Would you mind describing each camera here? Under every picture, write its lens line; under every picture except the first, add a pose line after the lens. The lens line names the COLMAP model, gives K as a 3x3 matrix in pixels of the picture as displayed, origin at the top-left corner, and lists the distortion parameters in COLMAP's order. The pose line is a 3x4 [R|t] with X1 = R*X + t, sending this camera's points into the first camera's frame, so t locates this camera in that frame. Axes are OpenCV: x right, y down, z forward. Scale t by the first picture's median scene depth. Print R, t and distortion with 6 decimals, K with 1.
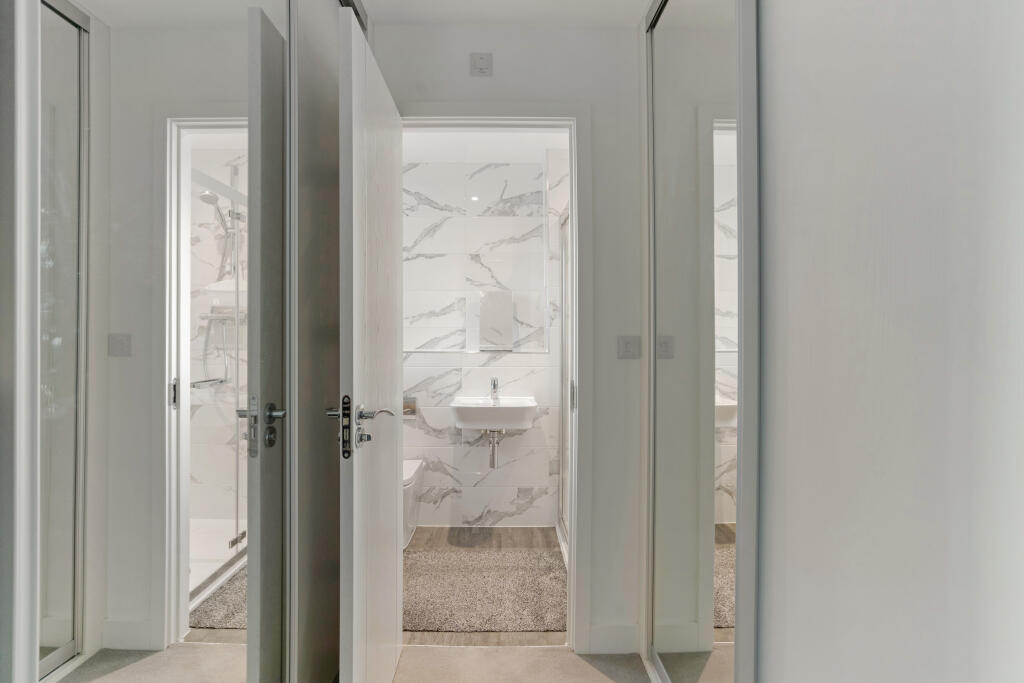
lens RADIAL K [[546.5, 0, 512.0], [0, 546.5, 341.5], [0, 0, 1]] dist [0.000250, -0.000004]
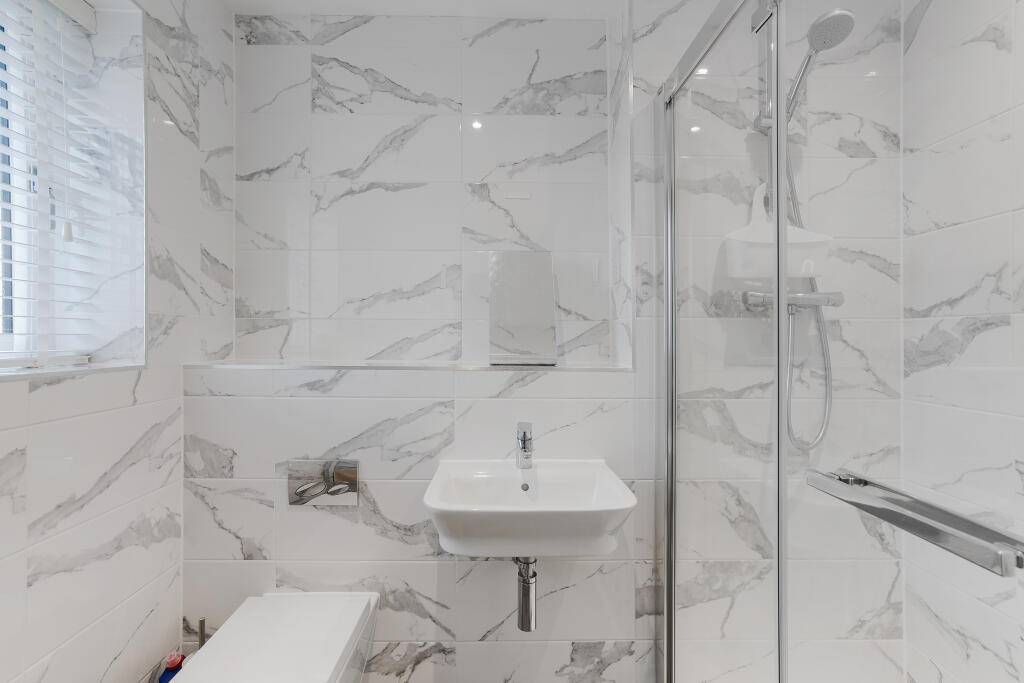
lens RADIAL K [[475.4, 0, 580.4], [0, 475.4, 352.7], [0, 0, 1]] dist [-0.018620, 0.000050]
pose [[0.987547, -0.001368, 0.157318, -0.044367], [-0.001790, 0.999800, 0.019930, -0.002744], [-0.157314, -0.019964, 0.987347, 0.535564]]
